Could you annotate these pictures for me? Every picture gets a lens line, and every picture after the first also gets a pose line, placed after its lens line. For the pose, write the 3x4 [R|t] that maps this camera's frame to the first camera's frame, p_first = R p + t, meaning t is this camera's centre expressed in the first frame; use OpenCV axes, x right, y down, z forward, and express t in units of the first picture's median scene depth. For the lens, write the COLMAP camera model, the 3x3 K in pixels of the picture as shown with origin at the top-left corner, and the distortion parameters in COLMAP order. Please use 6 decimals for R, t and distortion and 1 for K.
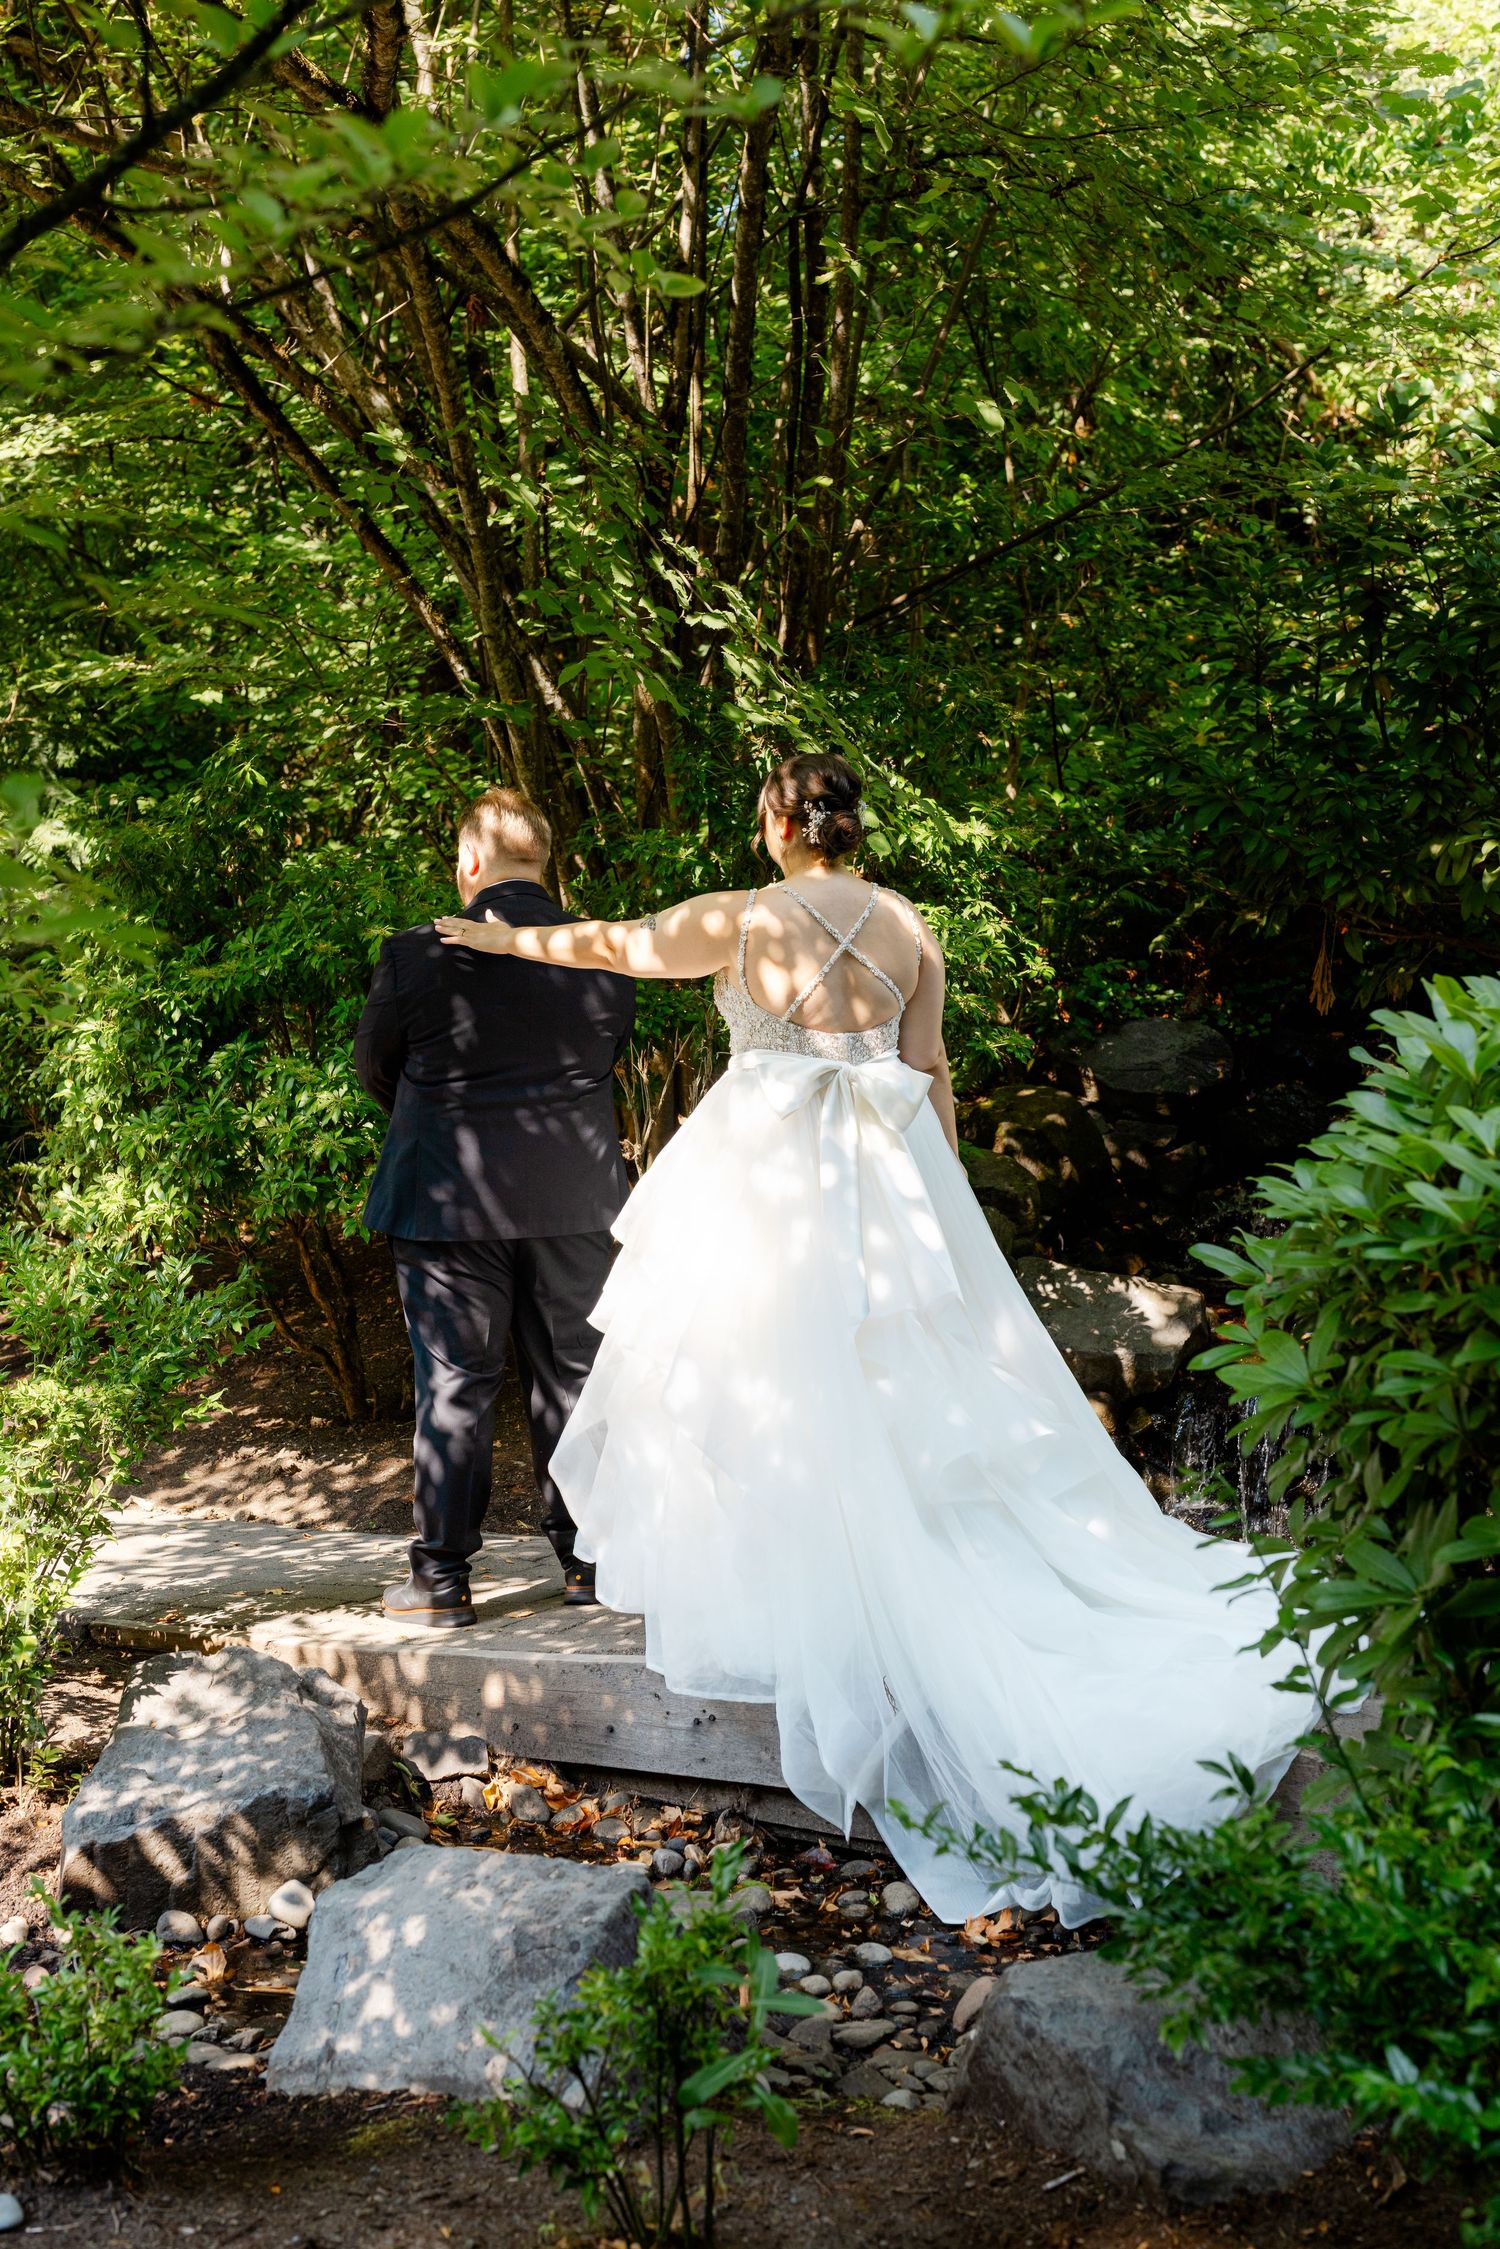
lens RADIAL K [[2423.2, 0, 803.5], [0, 2423.2, 1119.5], [0, 0, 1]] dist [-0.000829, -0.004963]
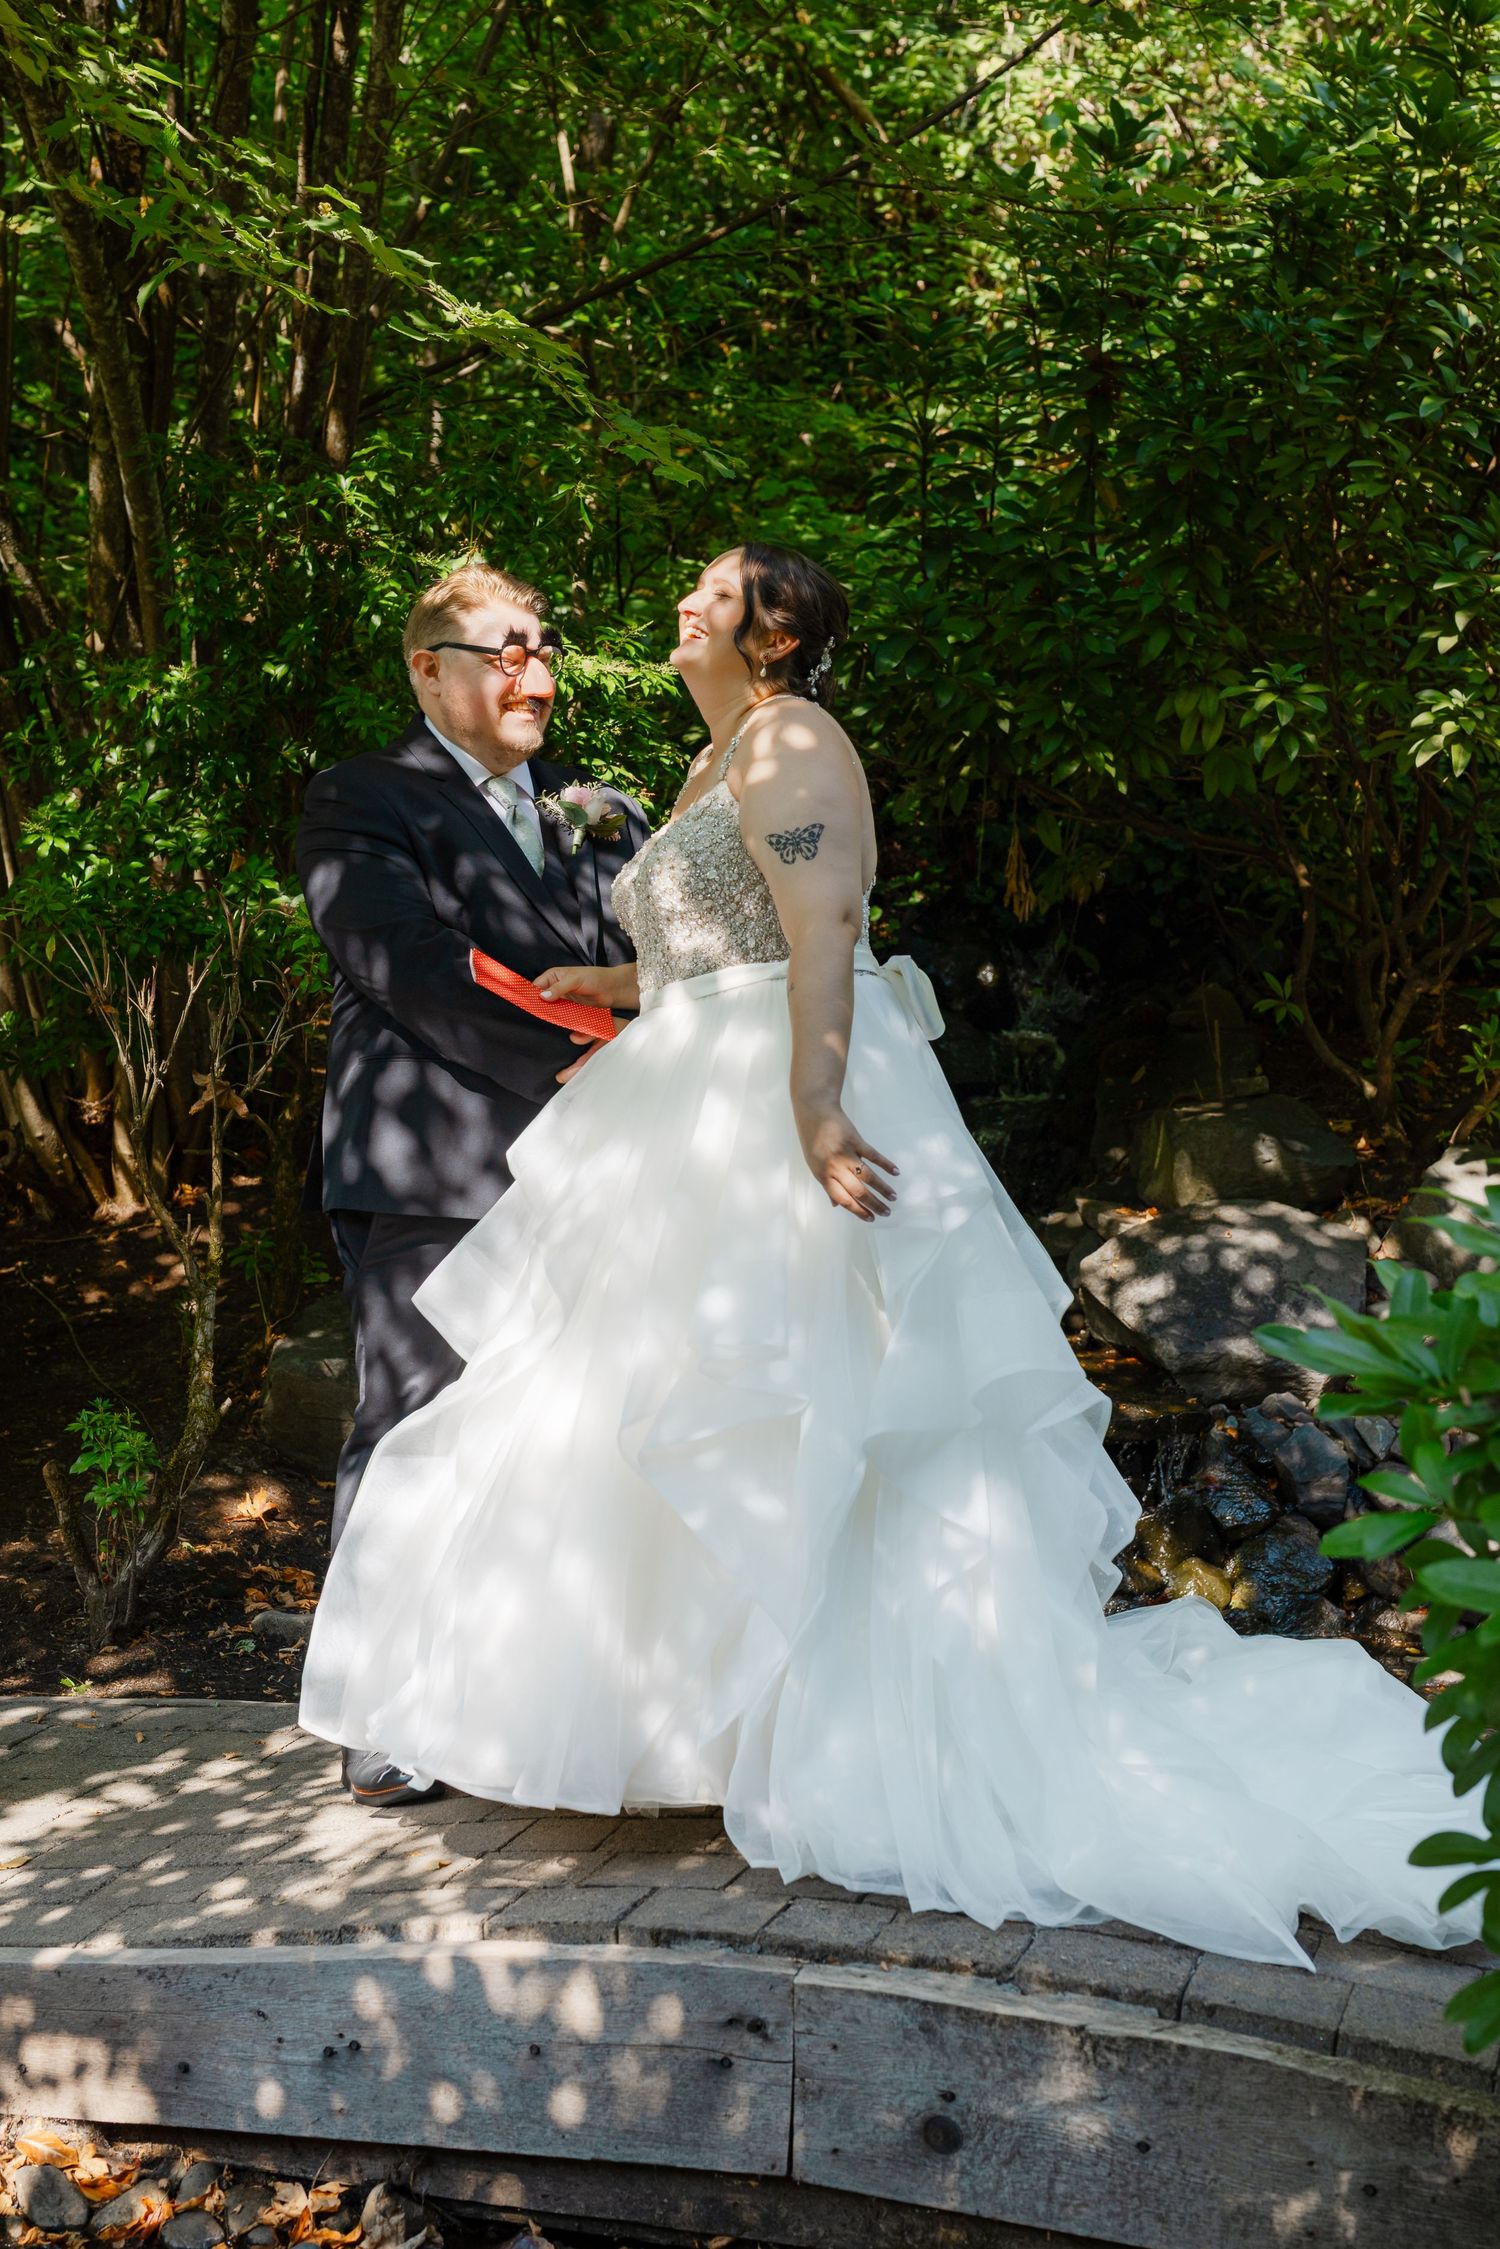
lens RADIAL K [[2731.4, 0, 802.7], [0, 2731.4, 1131.3], [0, 0, 1]] dist [-0.003958, -0.020450]
pose [[0.976394, -0.018476, 0.215207, -0.071027], [0.010720, 0.999252, 0.037148, -0.016316], [-0.215732, -0.033963, 0.975862, 0.282811]]
